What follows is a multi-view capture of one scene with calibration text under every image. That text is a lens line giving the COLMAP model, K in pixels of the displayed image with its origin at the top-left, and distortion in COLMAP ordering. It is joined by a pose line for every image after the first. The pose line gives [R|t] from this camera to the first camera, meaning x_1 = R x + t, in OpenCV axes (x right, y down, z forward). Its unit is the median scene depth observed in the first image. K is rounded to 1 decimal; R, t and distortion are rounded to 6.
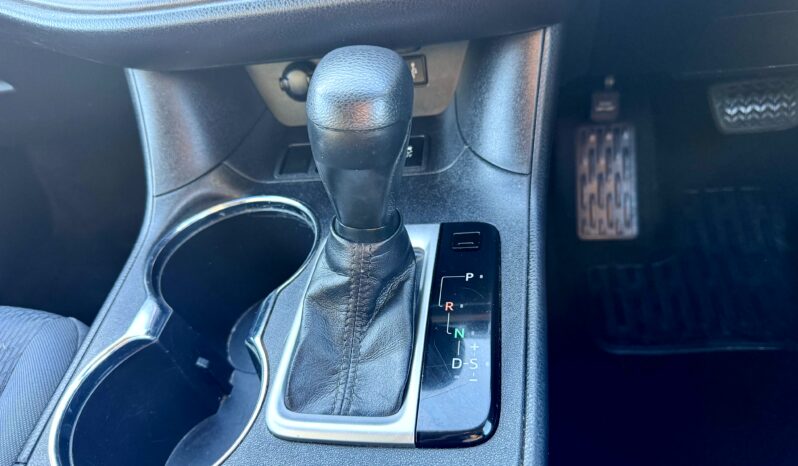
lens RADIAL K [[571.6, 0, 400.7], [0, 571.6, 234.6], [0, 0, 1]] dist [-0.022170, 0.003970]
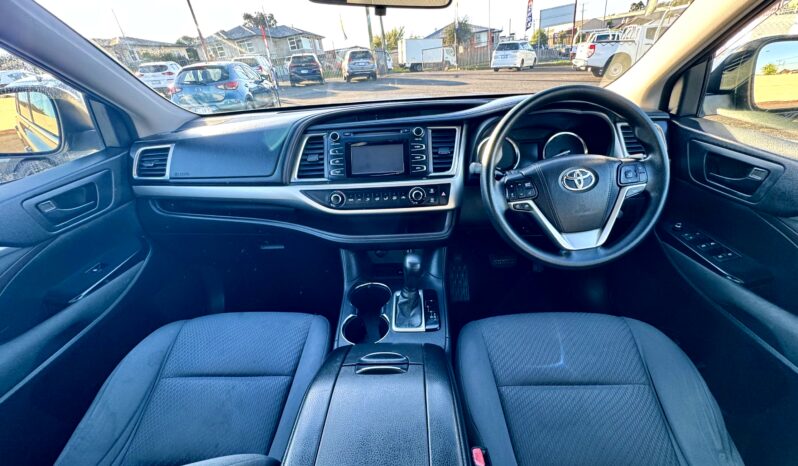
lens RADIAL K [[323.6, 0, 398.8], [0, 323.6, 230.3], [0, 0, 1]] dist [-0.000148, 0.000570]
pose [[0.986380, 0.046402, 0.157801, -0.515210], [-0.005569, 0.968253, -0.249910, 0.161569], [-0.164387, 0.245627, 0.955324, -1.418449]]
